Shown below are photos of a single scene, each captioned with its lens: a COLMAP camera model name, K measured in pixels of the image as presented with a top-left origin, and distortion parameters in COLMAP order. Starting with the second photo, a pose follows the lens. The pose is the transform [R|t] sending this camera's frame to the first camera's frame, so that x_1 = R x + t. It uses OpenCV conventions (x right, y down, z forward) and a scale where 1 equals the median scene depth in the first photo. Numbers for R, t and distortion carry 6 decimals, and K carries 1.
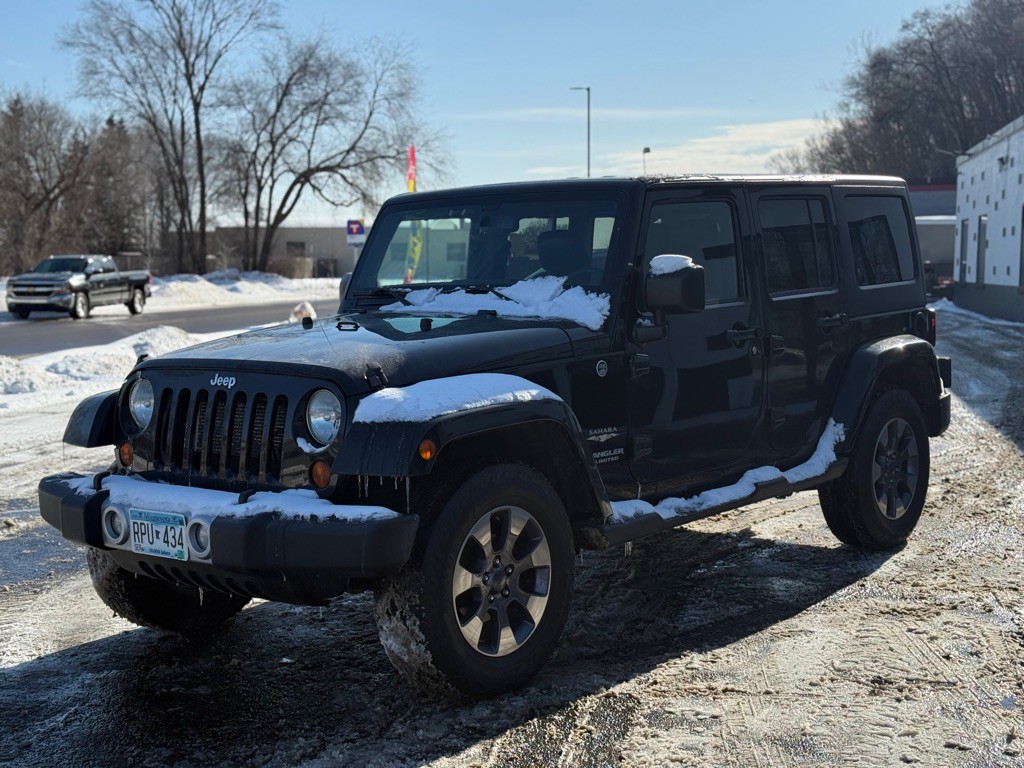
lens RADIAL K [[1394.3, 0, 519.5], [0, 1394.3, 387.0], [0, 0, 1]] dist [0.208191, -0.778043]
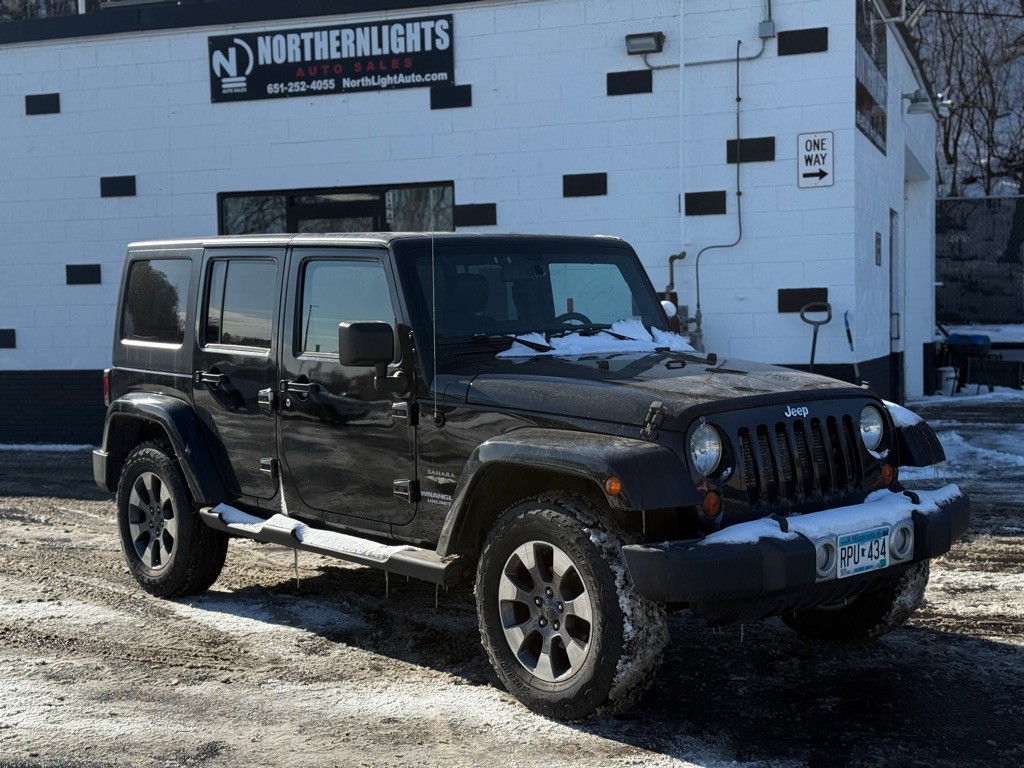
lens RADIAL K [[1394.3, 0, 519.5], [0, 1394.3, 387.0], [0, 0, 1]] dist [0.208191, -0.778043]
pose [[0.169902, -0.044287, 0.984465, -1.339136], [0.099462, 0.994659, 0.027580, -0.075674], [-0.980429, 0.093231, 0.173400, 1.047548]]
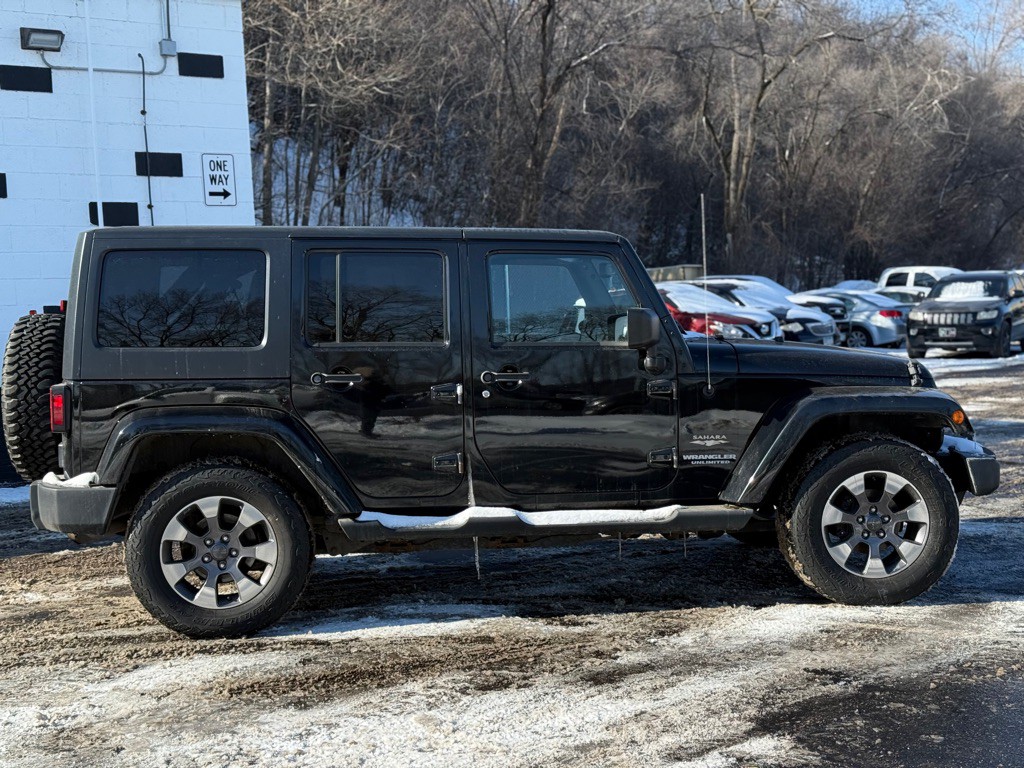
lens RADIAL K [[1417.1, 0, 514.6], [0, 1417.1, 368.5], [0, 0, 1]] dist [0.117124, -0.064158]
pose [[-0.708727, 0.008337, 0.705433, -1.184028], [0.102665, 0.990504, 0.091439, -0.135471], [-0.697972, 0.137229, -0.702853, 1.765289]]
